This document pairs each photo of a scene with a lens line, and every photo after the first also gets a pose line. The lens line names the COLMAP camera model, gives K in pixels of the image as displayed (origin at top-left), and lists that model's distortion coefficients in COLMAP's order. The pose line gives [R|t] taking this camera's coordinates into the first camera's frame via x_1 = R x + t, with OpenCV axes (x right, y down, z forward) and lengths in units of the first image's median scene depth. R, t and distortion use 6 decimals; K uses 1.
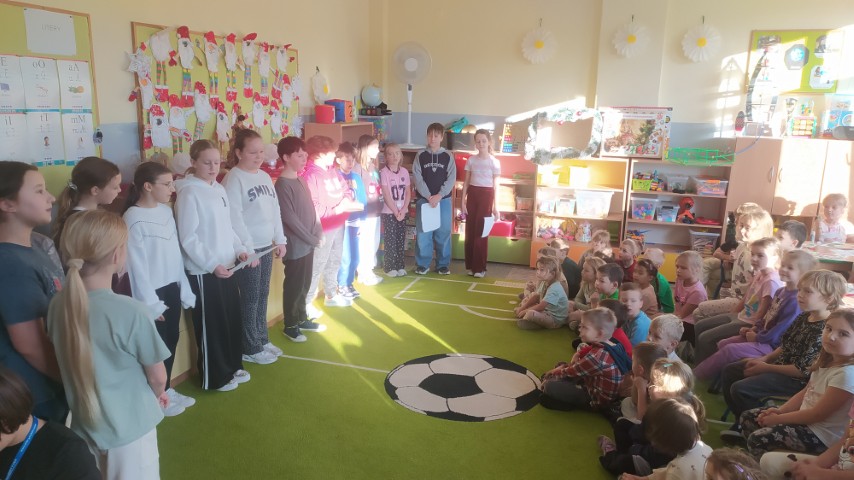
lens RADIAL K [[646.6, 0, 425.5], [0, 646.6, 240.0], [0, 0, 1]] dist [0.090053, -0.012423]
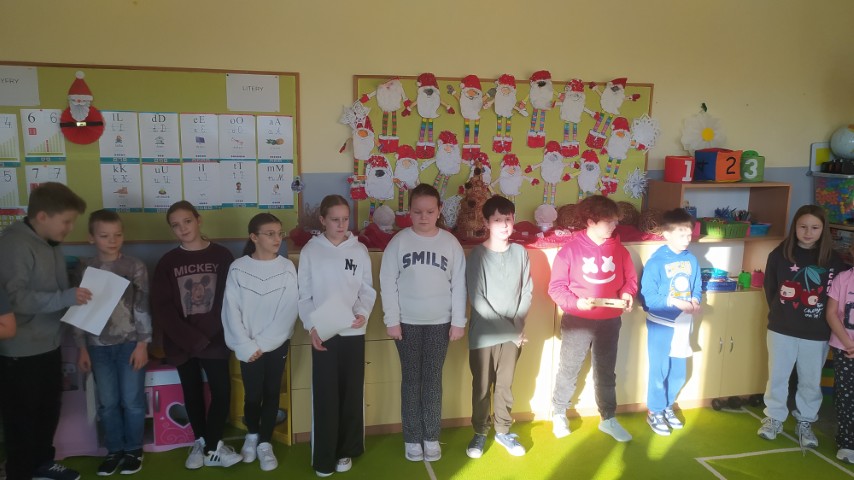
lens RADIAL K [[646.6, 0, 426.6], [0, 646.6, 240.3], [0, 0, 1]] dist [0.090053, -0.012423]
pose [[0.515731, 0.138563, -0.845471, 0.388412], [-0.188307, 0.981036, 0.045914, -0.117648], [0.835800, 0.135529, 0.532043, 0.475068]]
